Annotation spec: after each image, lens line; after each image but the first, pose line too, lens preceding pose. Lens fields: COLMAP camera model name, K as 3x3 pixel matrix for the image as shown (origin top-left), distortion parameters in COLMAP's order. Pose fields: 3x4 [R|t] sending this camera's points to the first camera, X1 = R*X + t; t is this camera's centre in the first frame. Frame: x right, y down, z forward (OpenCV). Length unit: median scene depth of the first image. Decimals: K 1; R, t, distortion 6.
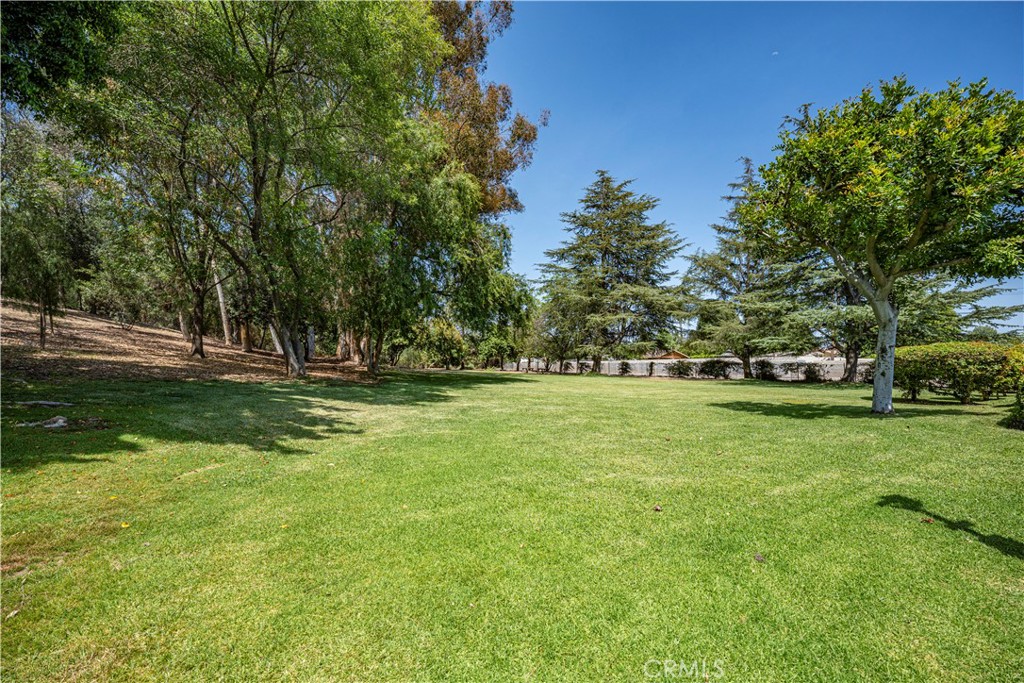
lens RADIAL K [[413.2, 0, 507.8], [0, 413.2, 342.0], [0, 0, 1]] dist [-0.017884, 0.007278]
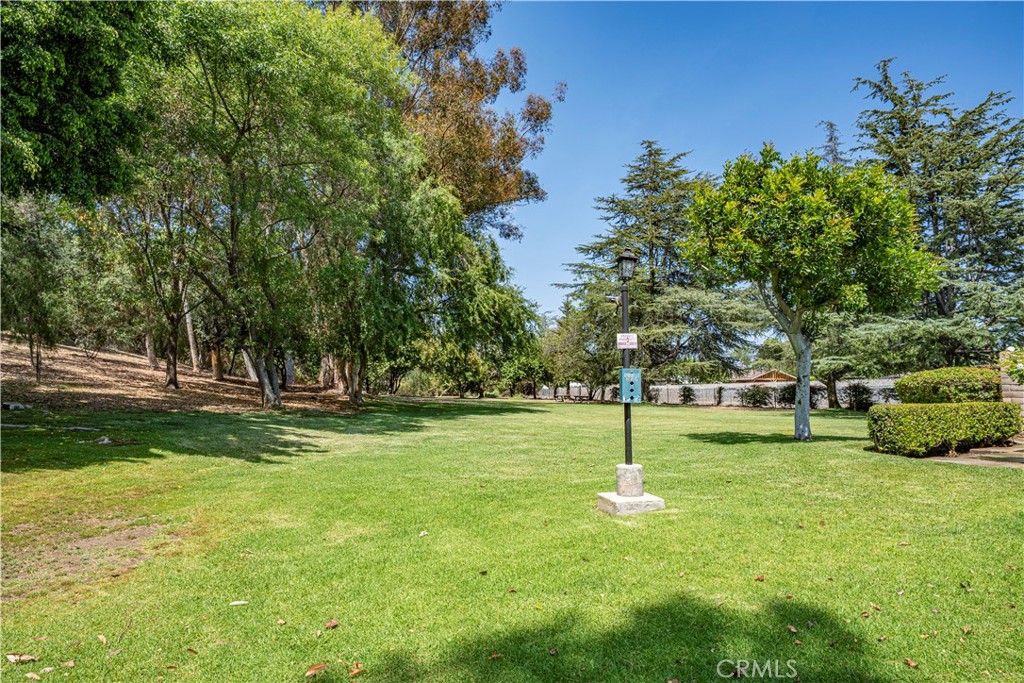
lens RADIAL K [[595.6, 0, 512.0], [0, 595.6, 341.5], [0, 0, 1]] dist [0.017713, 0.000867]
pose [[0.995449, -0.014629, -0.094161, 0.103004], [0.012141, 0.999563, -0.026942, -0.014675], [0.094514, 0.025676, 0.995192, -0.196779]]
